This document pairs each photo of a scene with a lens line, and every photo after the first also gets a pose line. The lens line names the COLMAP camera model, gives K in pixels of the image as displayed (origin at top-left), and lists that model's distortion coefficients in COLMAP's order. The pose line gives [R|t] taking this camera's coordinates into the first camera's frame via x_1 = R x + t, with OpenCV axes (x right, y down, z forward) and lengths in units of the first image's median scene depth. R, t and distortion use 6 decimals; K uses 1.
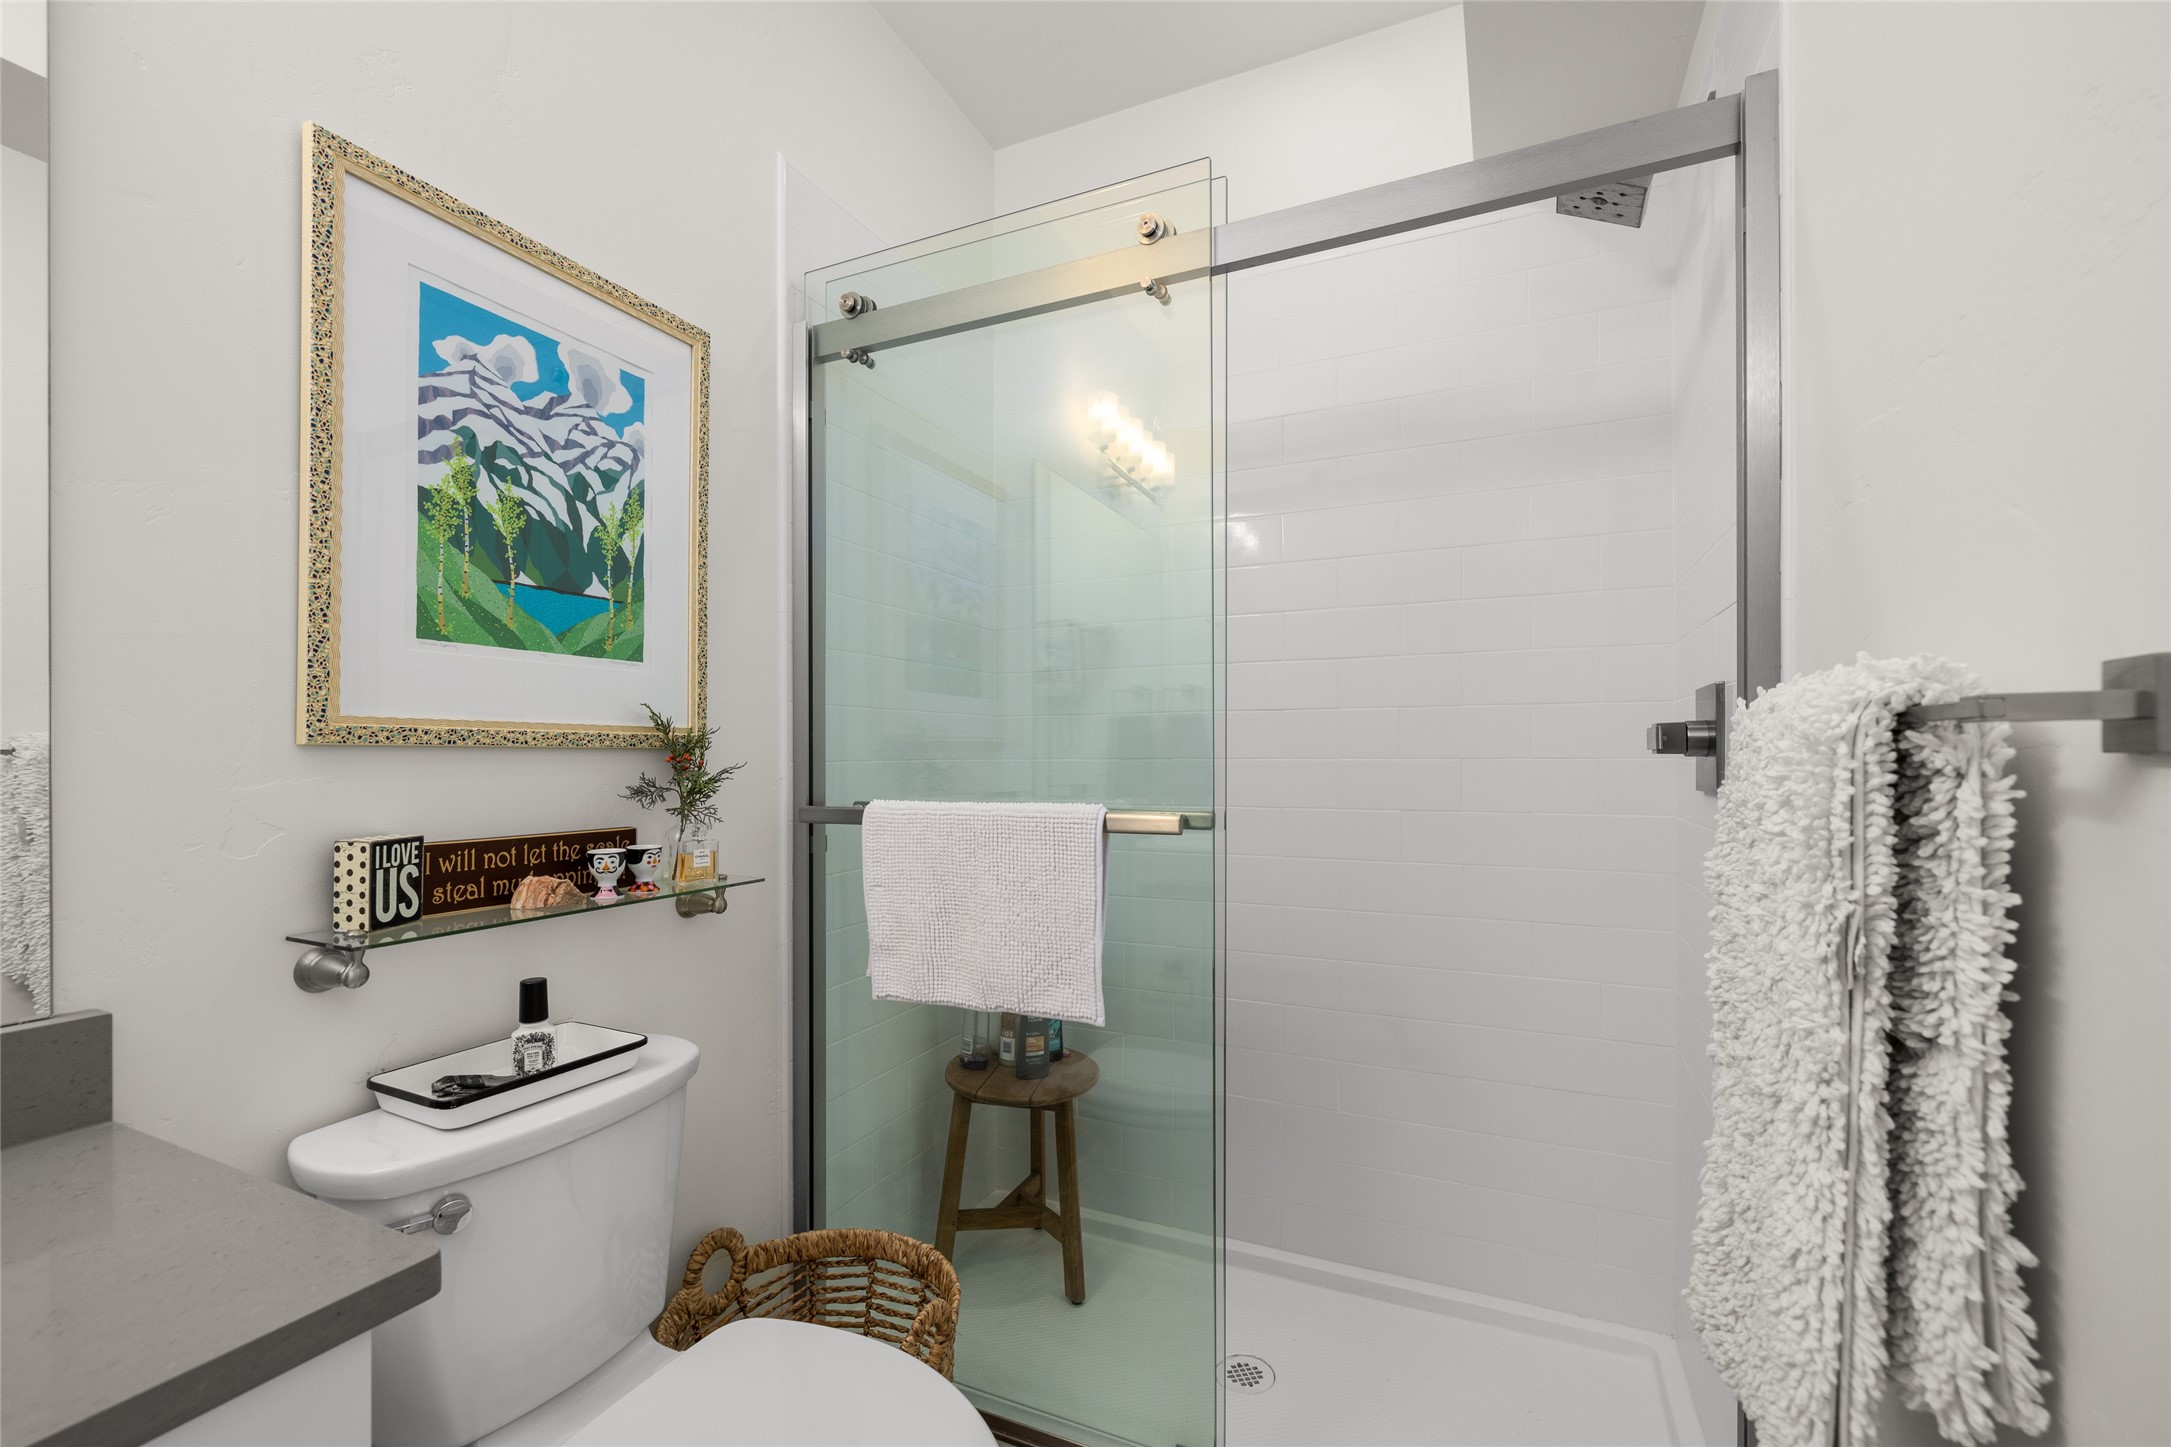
lens RADIAL K [[915.0, 0, 1087.7], [0, 915.0, 729.8], [0, 0, 1]] dist [0.002175, 0.000288]
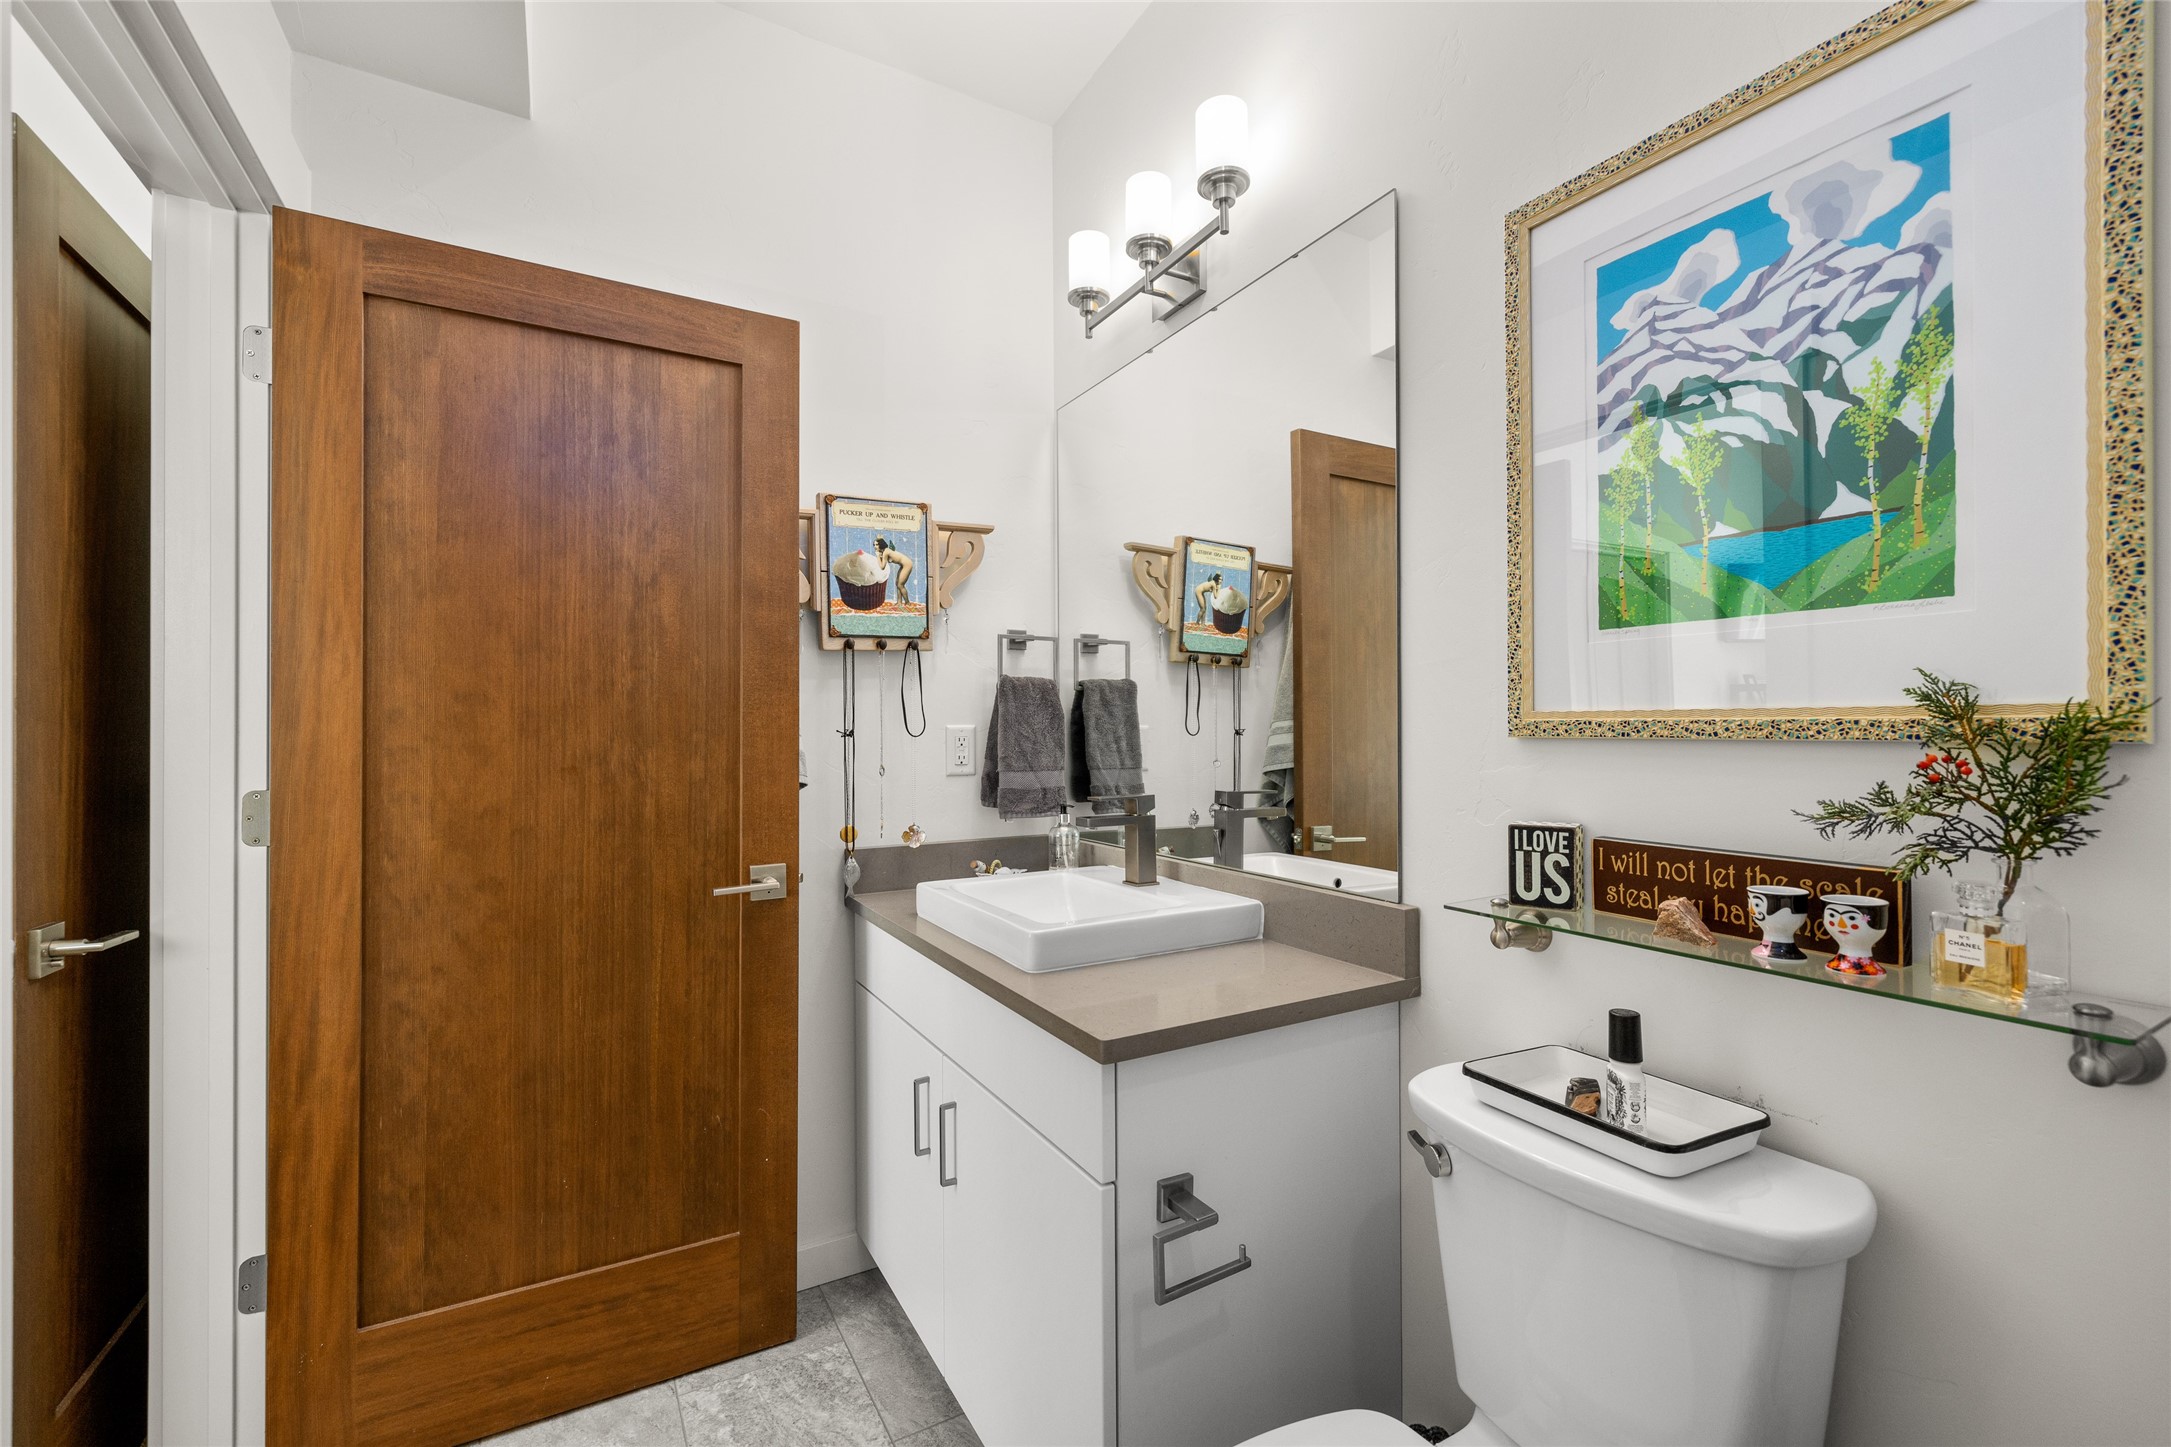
lens RADIAL K [[915.0, 0, 1087.7], [0, 915.0, 729.8], [0, 0, 1]] dist [0.002175, 0.000288]
pose [[-0.573834, -0.005078, -0.818956, 0.365286], [0.018812, 0.999635, -0.019380, 0.015524], [0.818756, -0.026527, -0.573529, 1.024821]]
